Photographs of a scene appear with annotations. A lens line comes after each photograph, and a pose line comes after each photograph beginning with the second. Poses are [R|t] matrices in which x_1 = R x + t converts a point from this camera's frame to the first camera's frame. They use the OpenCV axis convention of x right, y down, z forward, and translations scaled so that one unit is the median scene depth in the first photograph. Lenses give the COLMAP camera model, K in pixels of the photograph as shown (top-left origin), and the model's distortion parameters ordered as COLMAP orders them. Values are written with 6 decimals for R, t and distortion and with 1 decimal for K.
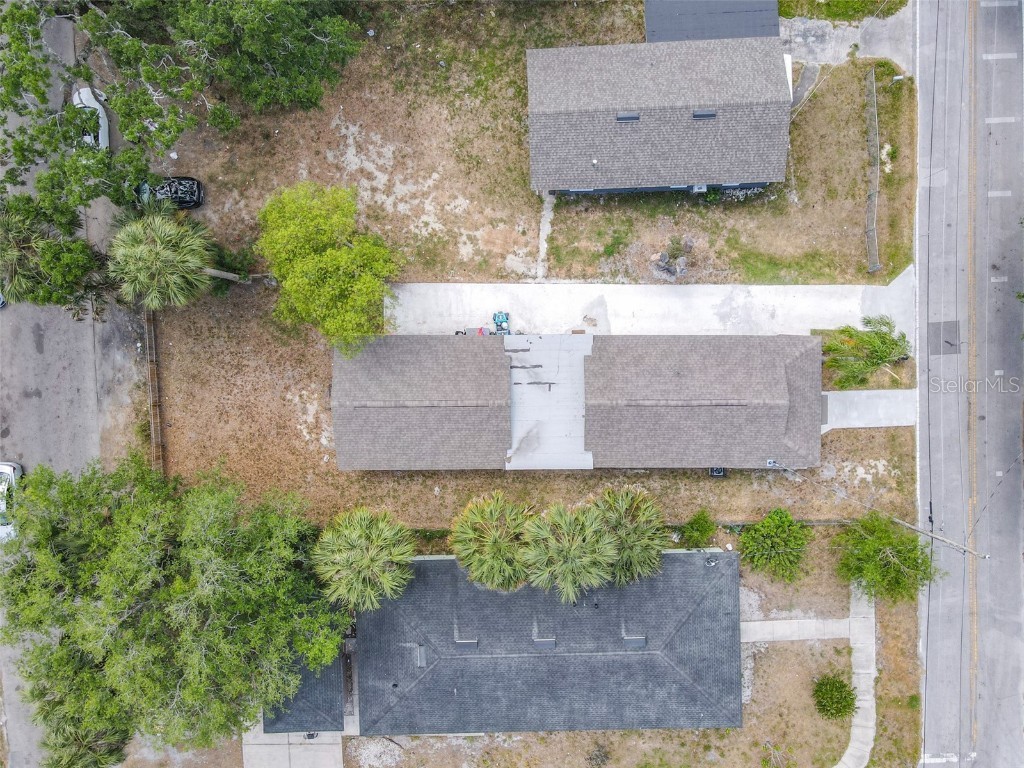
lens RADIAL K [[769.3, 0, 520.3], [0, 769.3, 398.9], [0, 0, 1]] dist [0.012136, 0.012880]
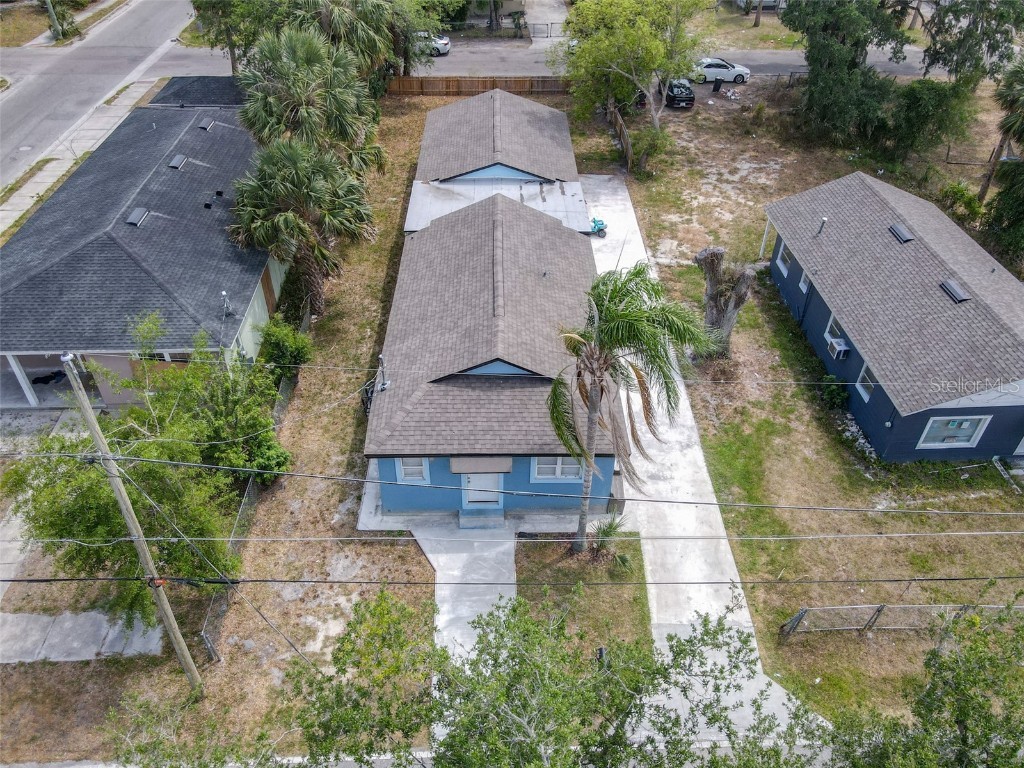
lens RADIAL K [[759.4, 0, 516.8], [0, 759.4, 398.7], [0, 0, 1]] dist [0.012788, -0.002018]
pose [[0.018430, 0.645049, -0.763919, 0.696754], [-0.997931, -0.035200, -0.053798, 0.017861], [-0.061592, 0.763330, 0.643066, 0.623954]]
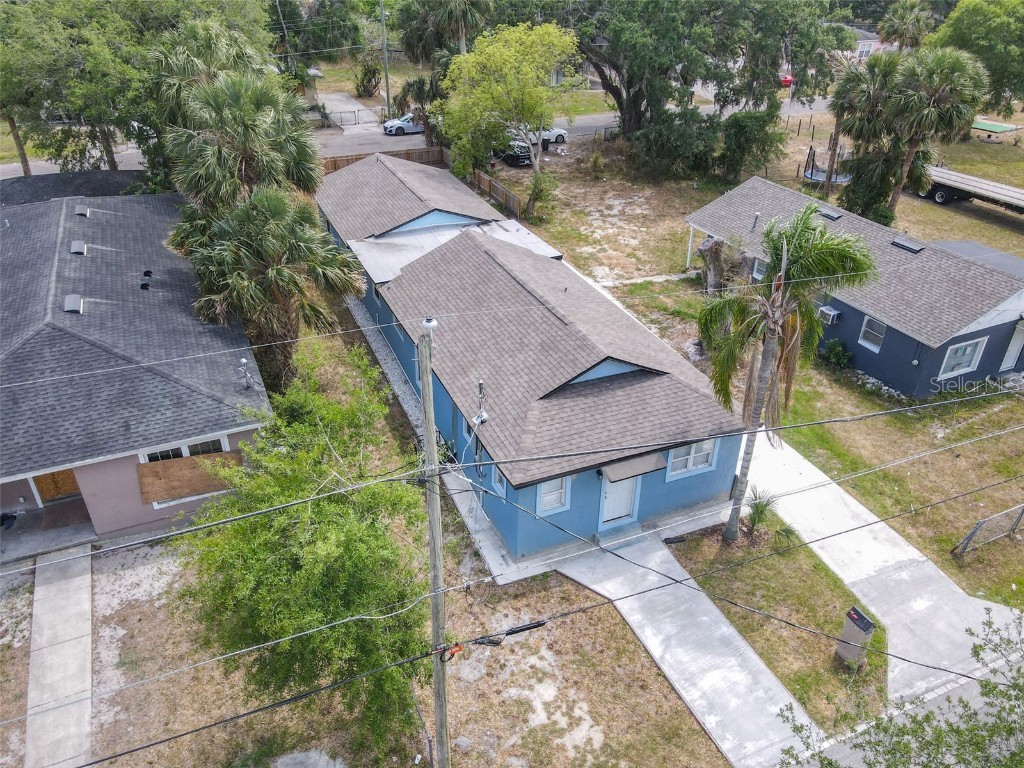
lens RADIAL K [[769.3, 0, 520.3], [0, 769.3, 398.9], [0, 0, 1]] dist [0.012136, 0.012880]
pose [[0.389325, 0.491041, -0.779298, 0.658679], [-0.919365, 0.155240, -0.361483, 0.216637], [-0.056525, 0.857193, 0.511884, 0.705226]]
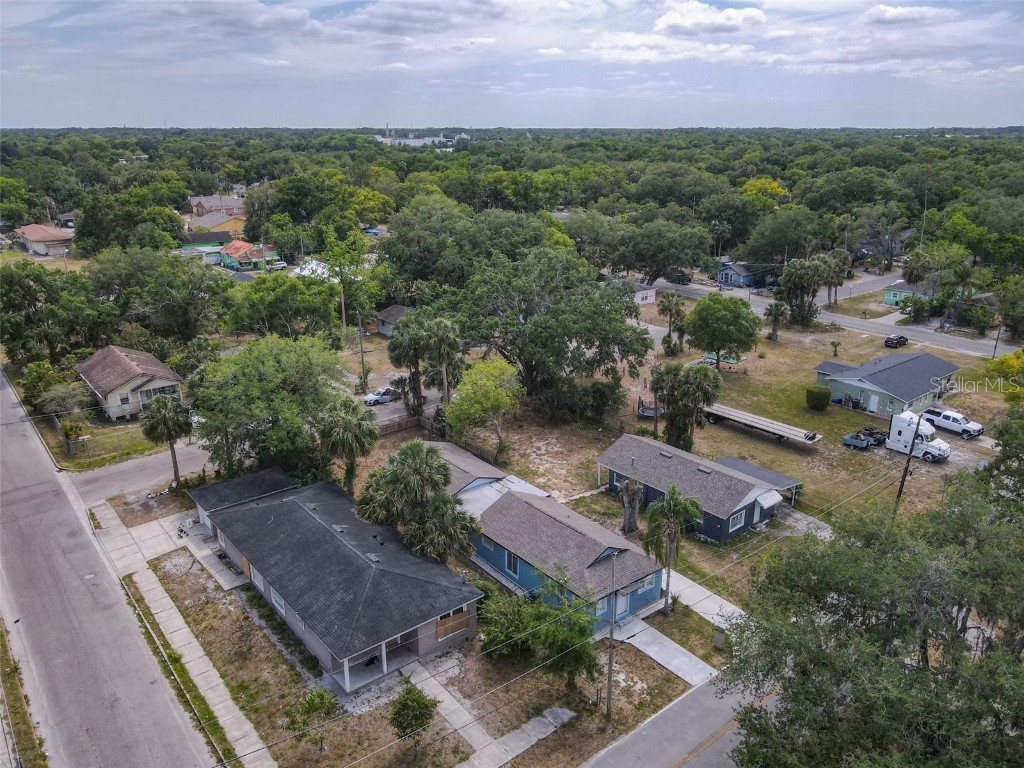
lens RADIAL K [[771.5, 0, 527.5], [0, 771.5, 395.0], [0, 0, 1]] dist [-0.004862, -0.002536]
pose [[0.620620, 0.266682, -0.737368, 1.012417], [-0.783091, 0.162851, -0.600206, 0.733202], [-0.039983, 0.949926, 0.309905, 0.357487]]
